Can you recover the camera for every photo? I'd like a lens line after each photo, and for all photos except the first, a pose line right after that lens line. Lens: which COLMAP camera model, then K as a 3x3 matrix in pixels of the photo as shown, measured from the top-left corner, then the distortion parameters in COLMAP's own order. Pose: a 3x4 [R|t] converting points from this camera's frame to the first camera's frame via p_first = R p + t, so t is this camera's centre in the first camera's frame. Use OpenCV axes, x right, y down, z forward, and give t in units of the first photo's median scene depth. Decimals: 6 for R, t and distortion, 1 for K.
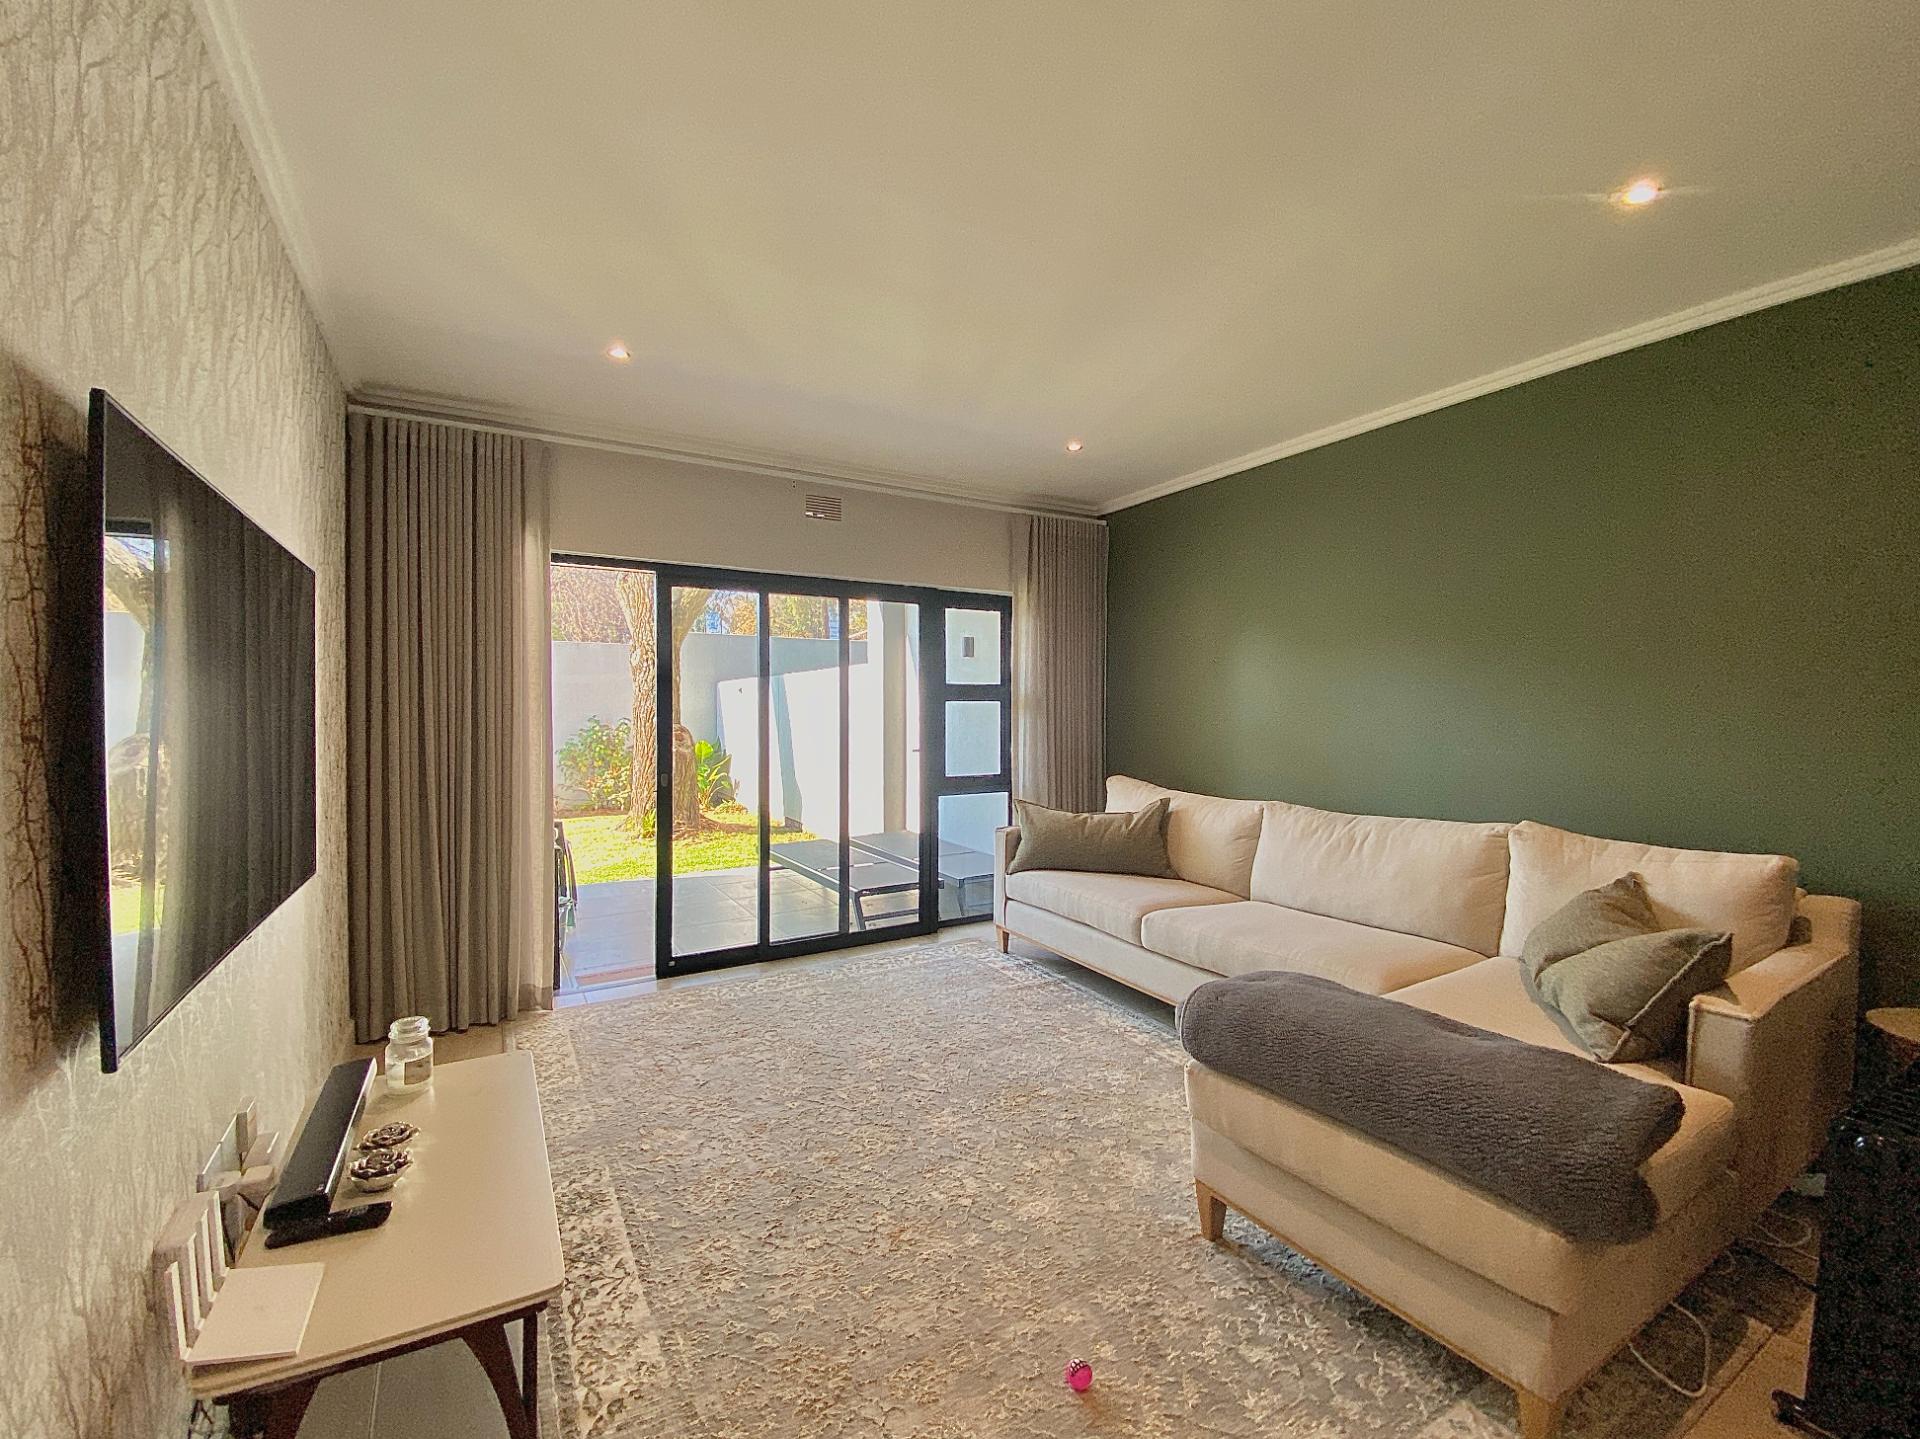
lens RADIAL K [[786.8, 0, 960.0], [0, 786.8, 719.5], [0, 0, 1]] dist [0.001519, -0.007226]
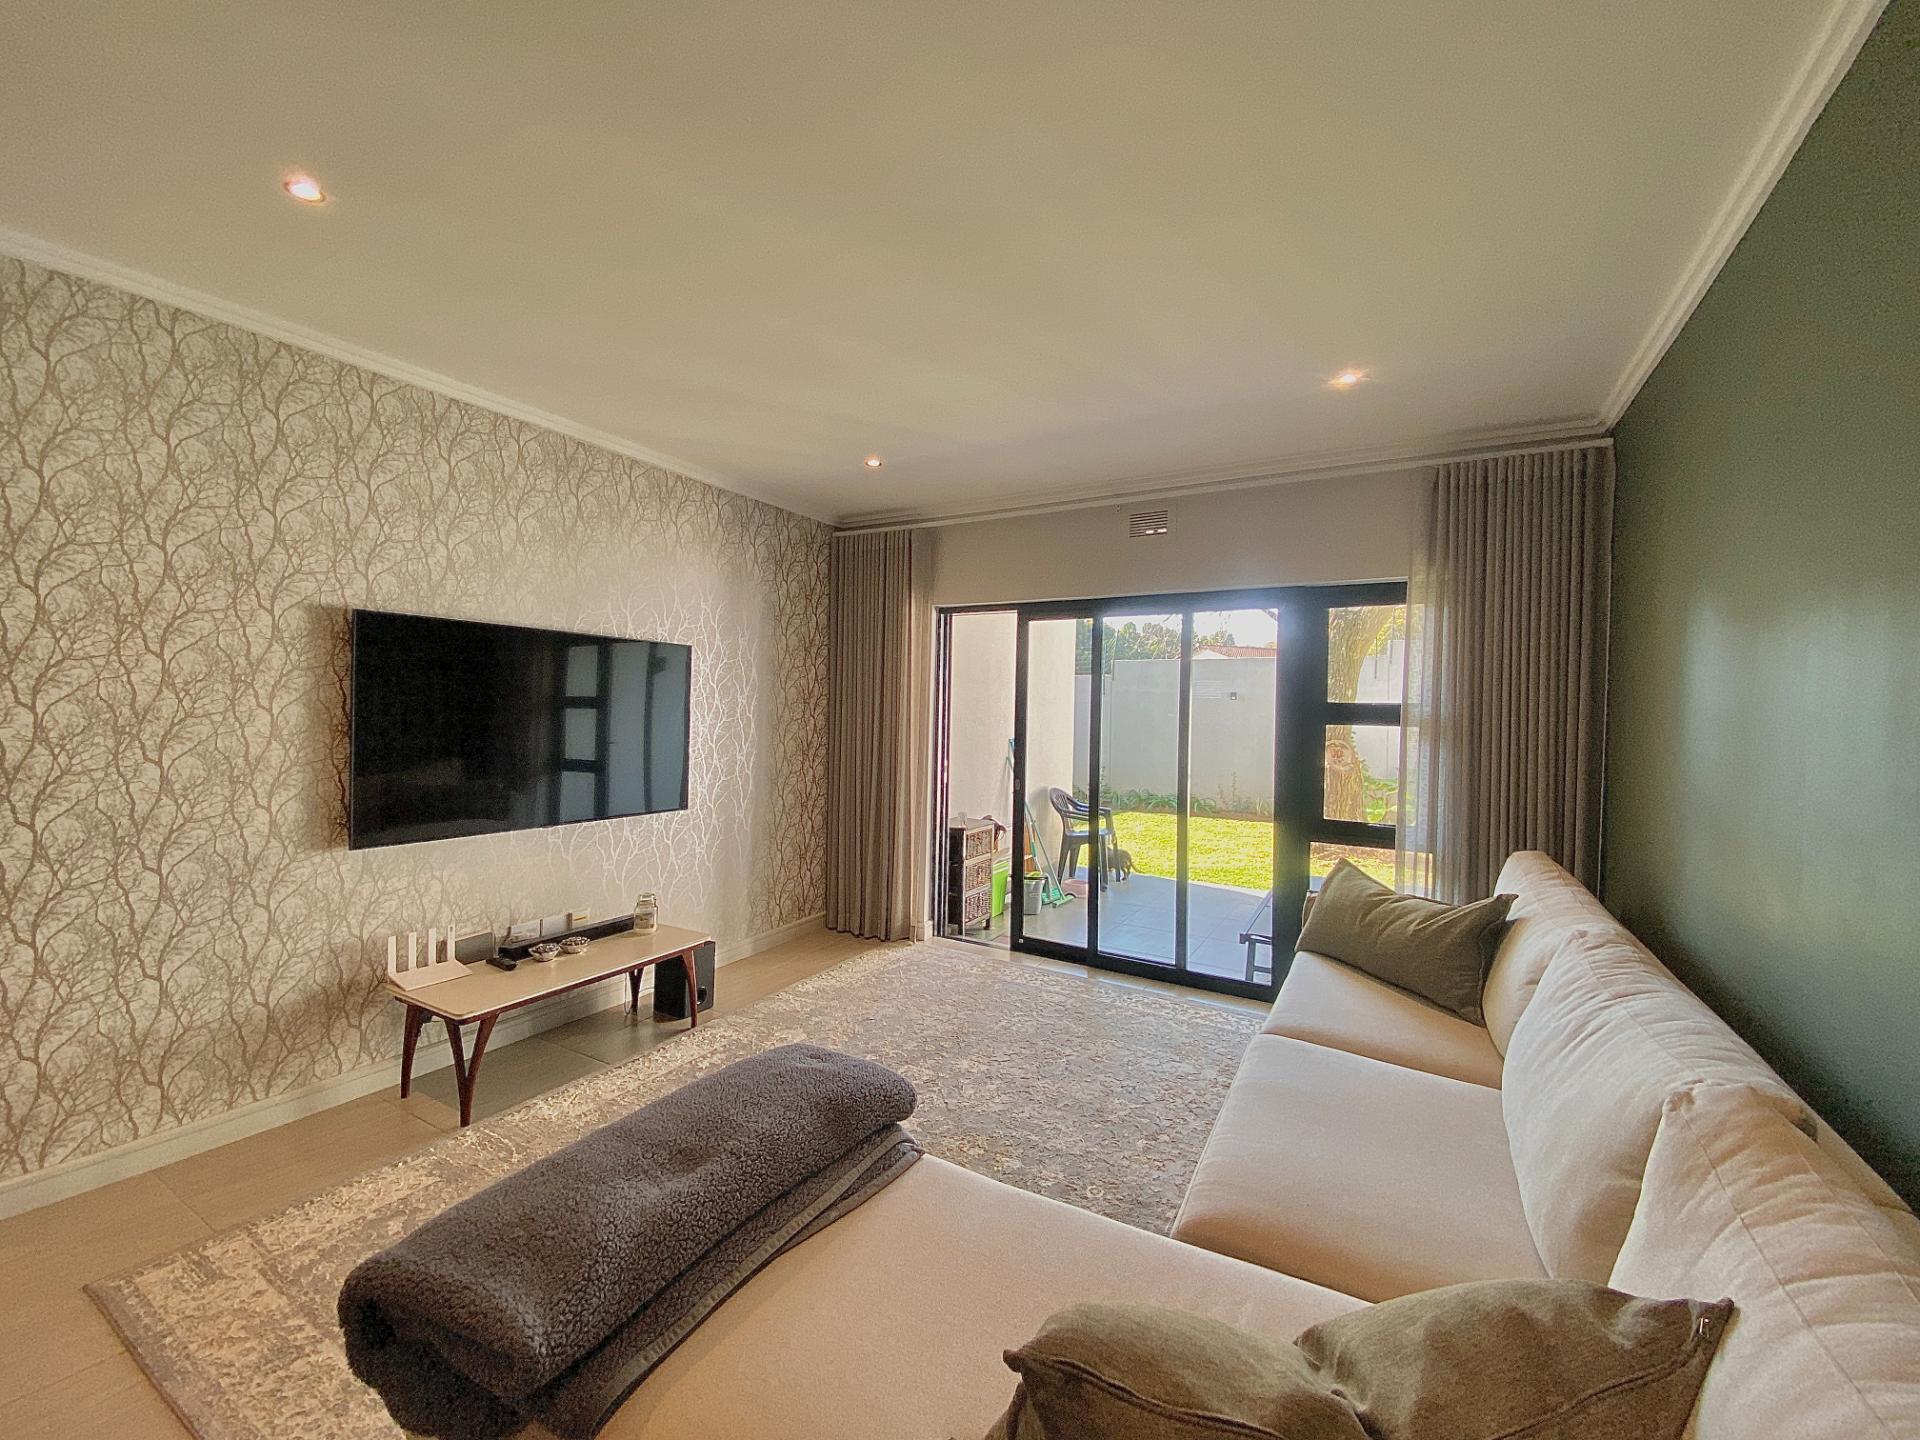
lens RADIAL K [[775.5, 0, 1004.6], [0, 775.5, 708.5], [0, 0, 1]] dist [0.031638, -0.000089]
pose [[0.506884, 0.005127, -0.861999, 0.611747], [-0.038625, 0.999113, -0.016770, -0.015945], [0.861149, 0.041795, 0.506632, 0.375181]]
